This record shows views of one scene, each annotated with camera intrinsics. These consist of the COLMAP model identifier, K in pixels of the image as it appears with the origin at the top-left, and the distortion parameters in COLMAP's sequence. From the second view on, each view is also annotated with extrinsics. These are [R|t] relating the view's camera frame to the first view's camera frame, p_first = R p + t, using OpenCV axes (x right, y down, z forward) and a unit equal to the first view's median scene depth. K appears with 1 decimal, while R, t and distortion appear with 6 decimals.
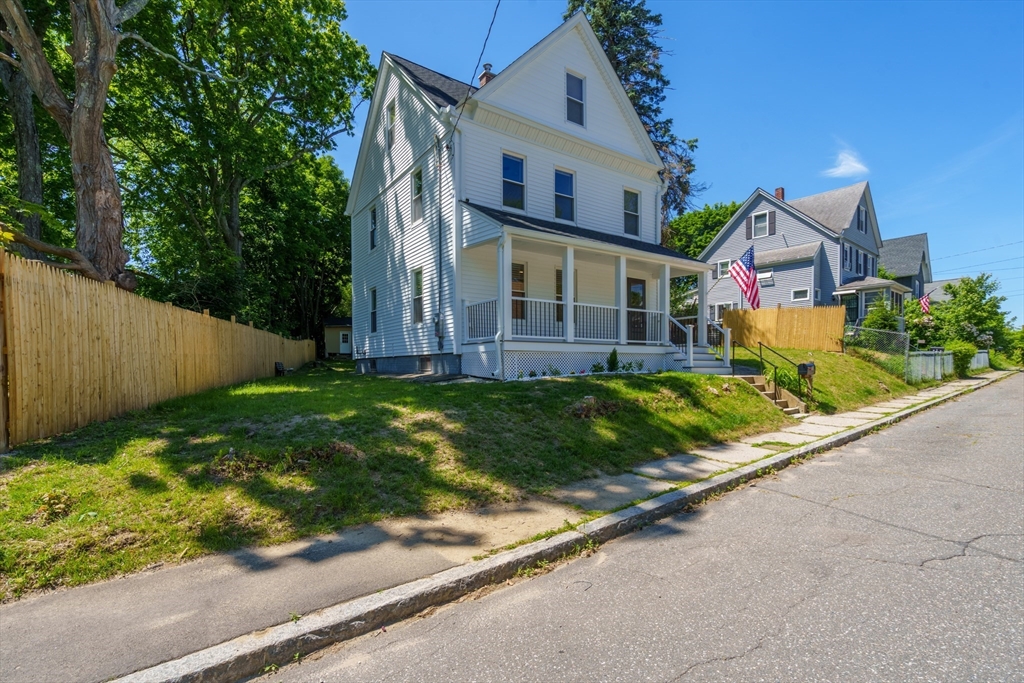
lens RADIAL K [[471.4, 0, 522.3], [0, 471.4, 366.9], [0, 0, 1]] dist [-0.003989, 0.000534]
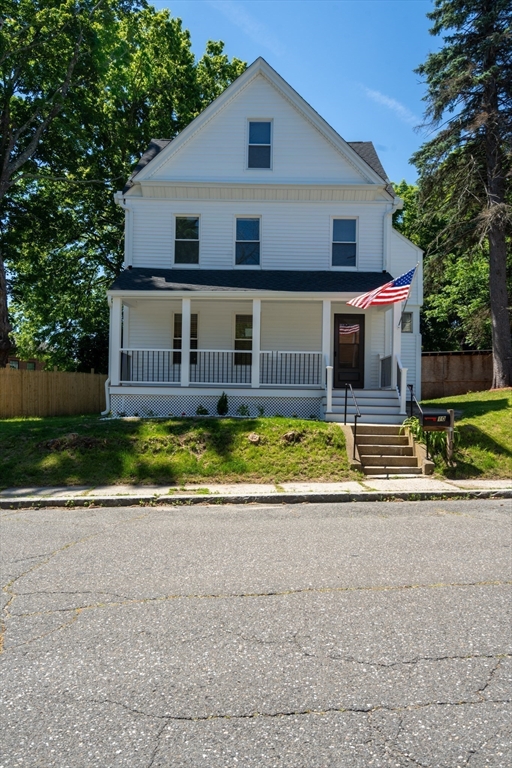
lens RADIAL K [[514.1, 0, 260.1], [0, 514.1, 390.7], [0, 0, 1]] dist [0.019983, -0.005098]
pose [[0.830258, 0.004432, -0.557362, 0.763355], [-0.020804, 0.999518, -0.023042, -0.016187], [0.556991, 0.030726, 0.829950, 0.101749]]
